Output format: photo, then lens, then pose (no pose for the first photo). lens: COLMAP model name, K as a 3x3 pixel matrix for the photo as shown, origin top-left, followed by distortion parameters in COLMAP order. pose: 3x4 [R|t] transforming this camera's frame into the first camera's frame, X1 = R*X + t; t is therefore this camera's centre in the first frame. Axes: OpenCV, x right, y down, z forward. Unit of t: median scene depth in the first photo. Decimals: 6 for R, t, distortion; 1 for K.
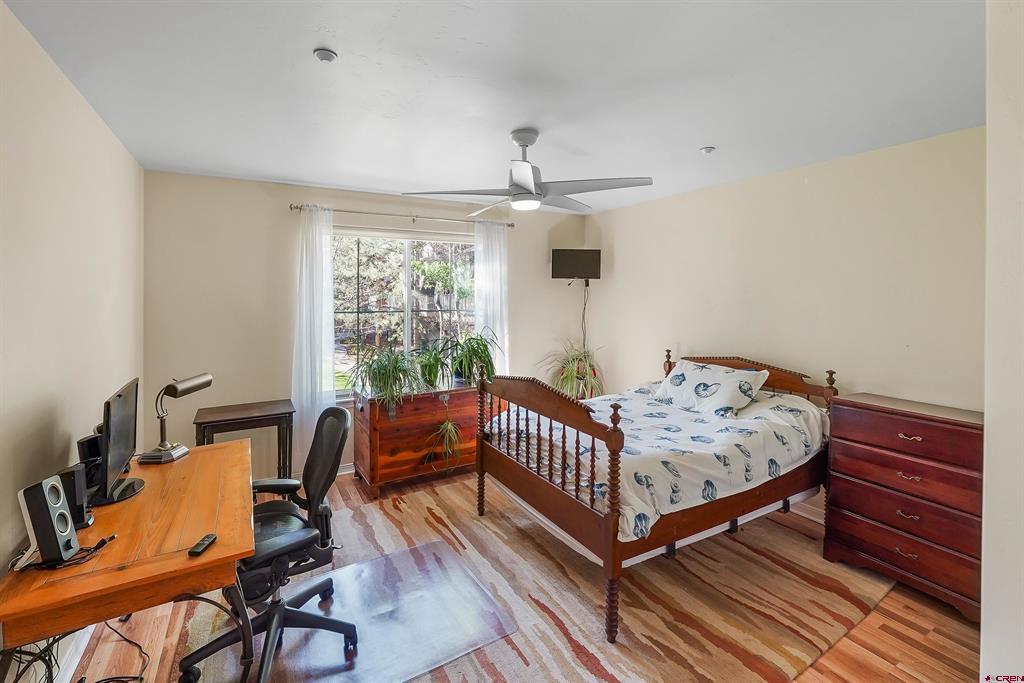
lens RADIAL K [[445.7, 0, 516.6], [0, 445.7, 295.0], [0, 0, 1]] dist [-0.000650, 0.000367]
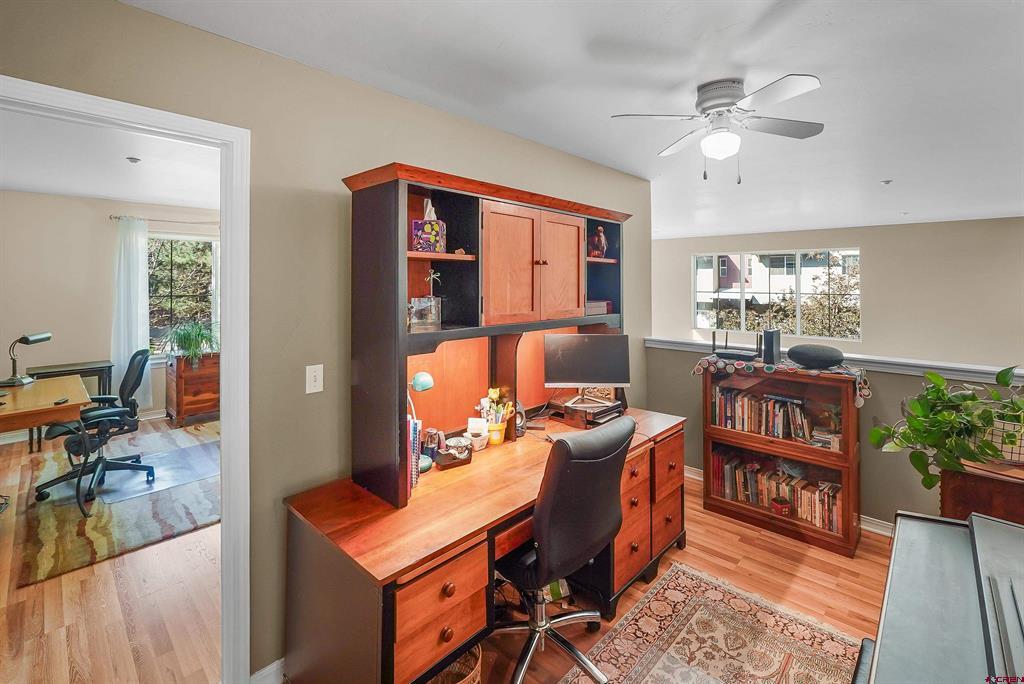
lens RADIAL K [[445.2, 0, 507.1], [0, 445.2, 282.6], [0, 0, 1]] dist [-0.006401, 0.002093]
pose [[0.965261, 0.002698, 0.261272, 0.375310], [-0.002288, 0.999996, -0.001876, 0.000025], [-0.261276, 0.001213, 0.965263, -0.756603]]
